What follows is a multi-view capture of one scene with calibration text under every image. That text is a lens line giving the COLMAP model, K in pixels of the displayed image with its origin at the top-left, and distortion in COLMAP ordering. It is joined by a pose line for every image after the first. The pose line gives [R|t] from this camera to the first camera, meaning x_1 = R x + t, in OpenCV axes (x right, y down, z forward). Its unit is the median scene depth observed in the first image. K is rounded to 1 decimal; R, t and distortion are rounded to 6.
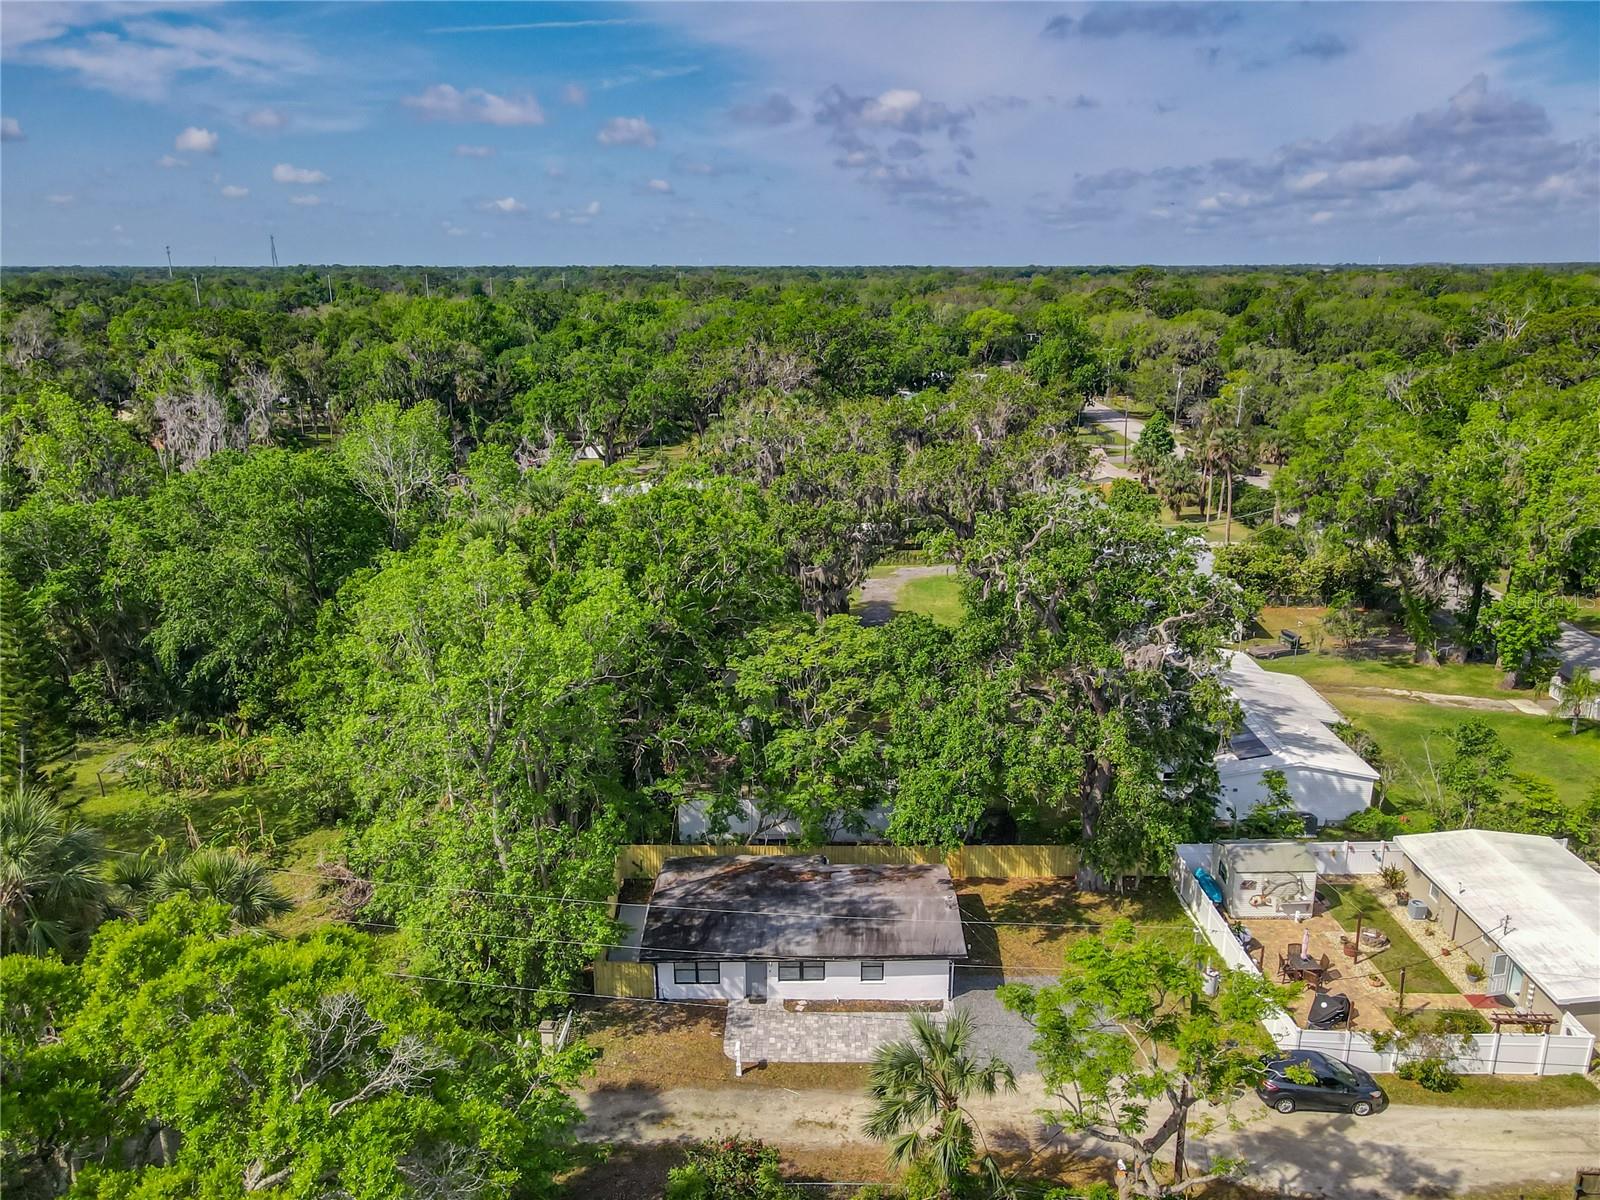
lens RADIAL K [[1168.0, 0, 800.0], [0, 1168.0, 600.0], [0, 0, 1]] dist [0.004621, 0.003203]
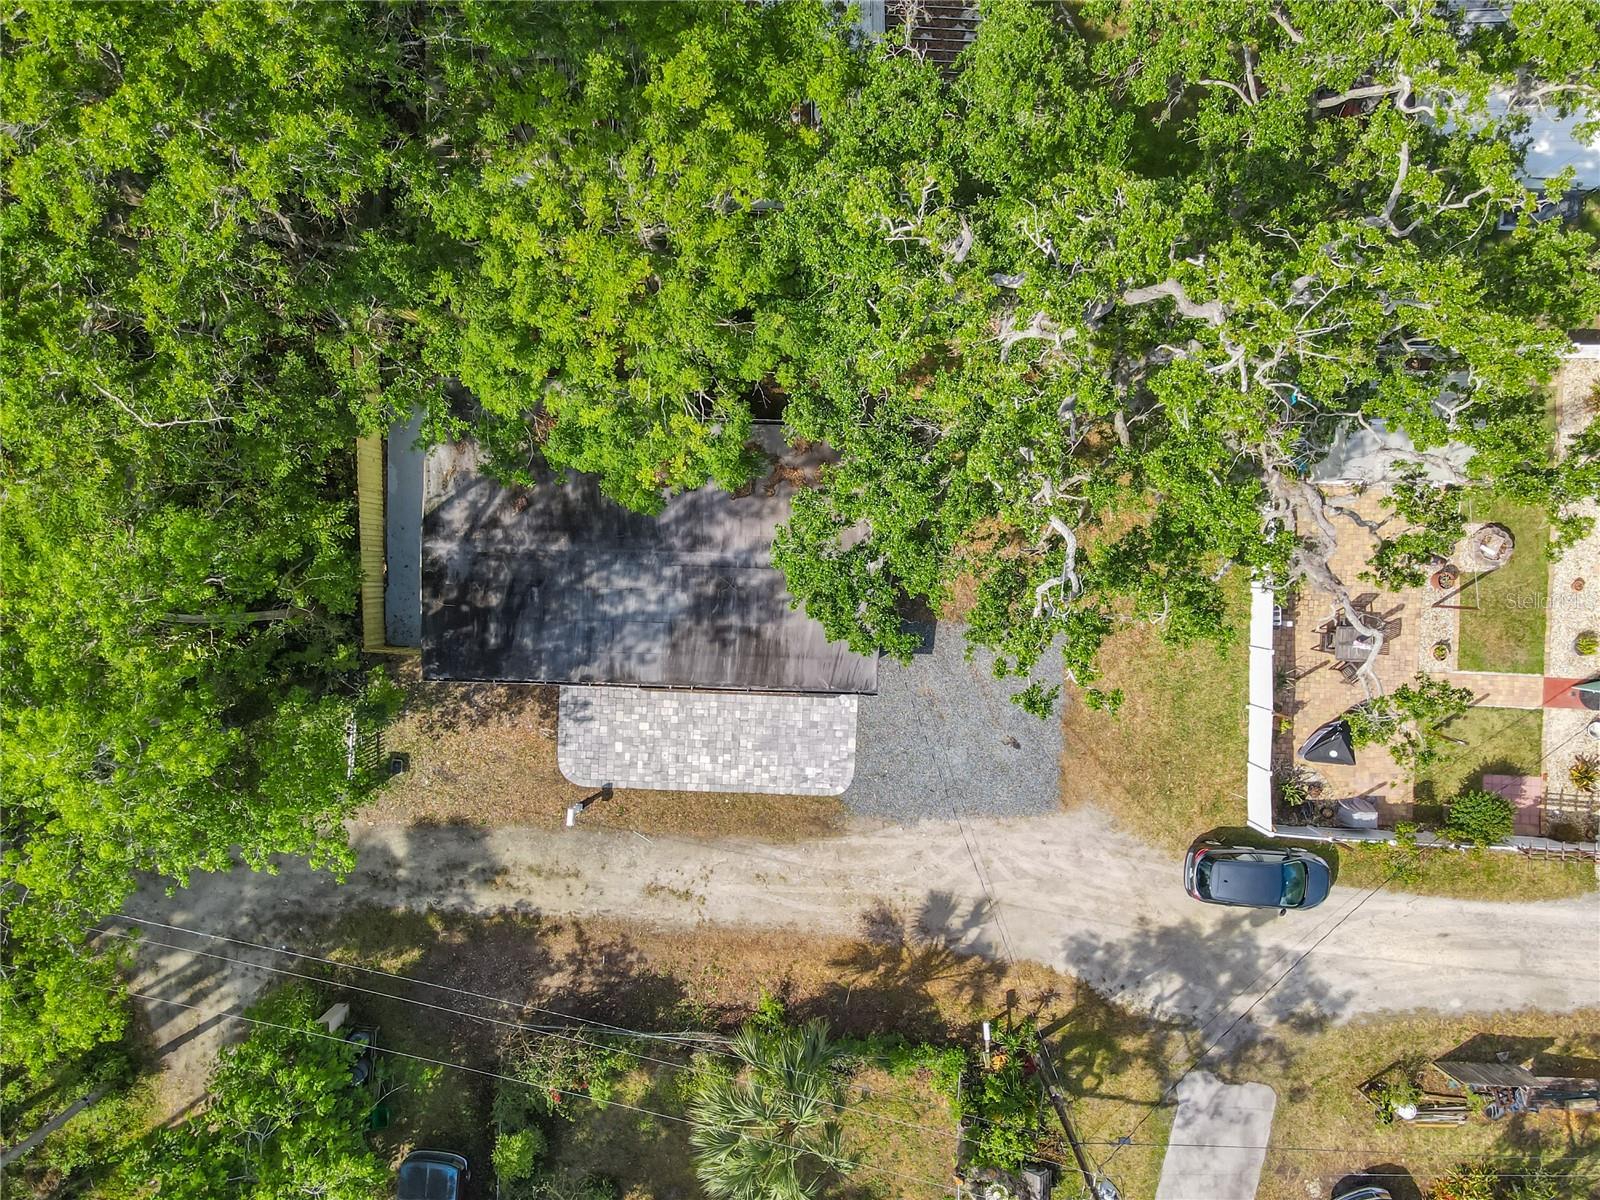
lens RADIAL K [[1118.9, 0, 800.0], [0, 1118.9, 600.0], [0, 0, 1]] dist [-0.051357, 0.126182]
pose [[0.999752, 0.021926, 0.003853, 0.089369], [-0.009353, 0.256611, 0.966470, -0.361868], [0.020203, -0.966266, 0.256752, 0.858466]]
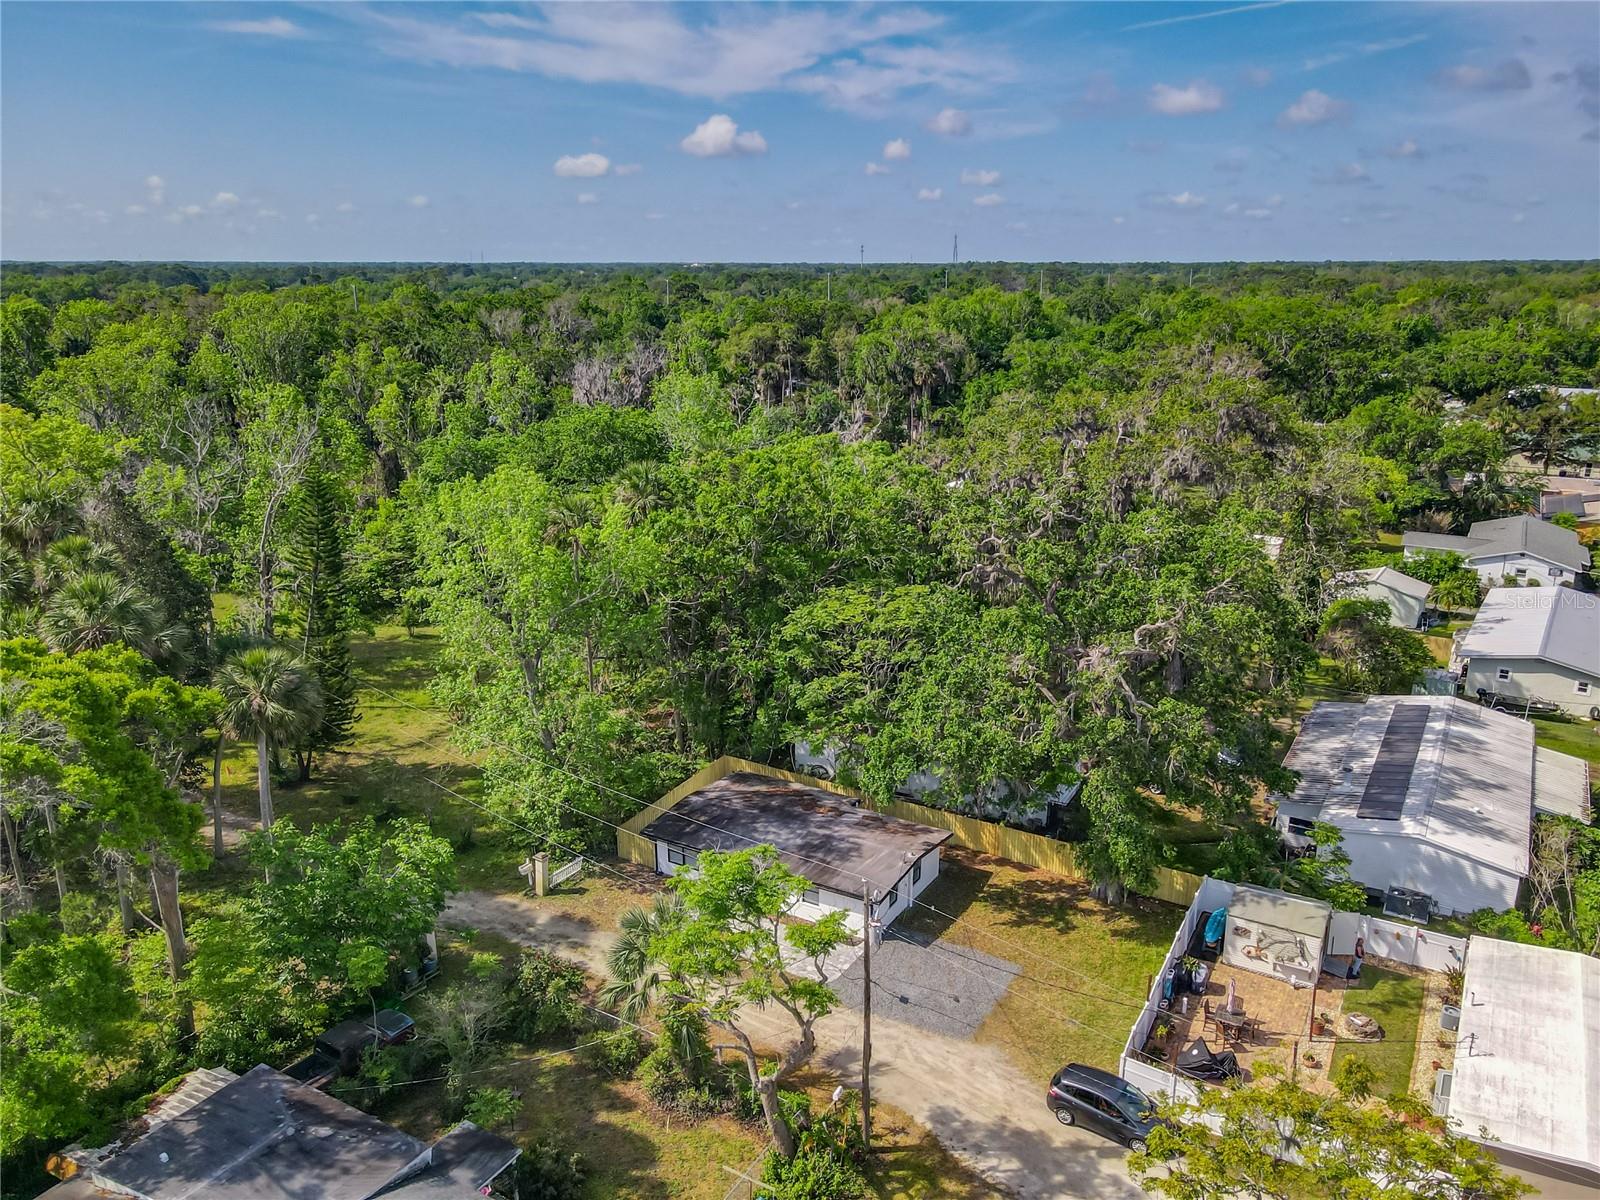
lens RADIAL K [[1161.2, 0, 800.0], [0, 1161.2, 600.0], [0, 0, 1]] dist [0.028964, 0.000196]
pose [[0.859437, 0.142708, -0.490921, 0.554510], [-0.141009, 0.989172, 0.040687, -0.003808], [0.491411, 0.034257, 0.870254, 0.020500]]
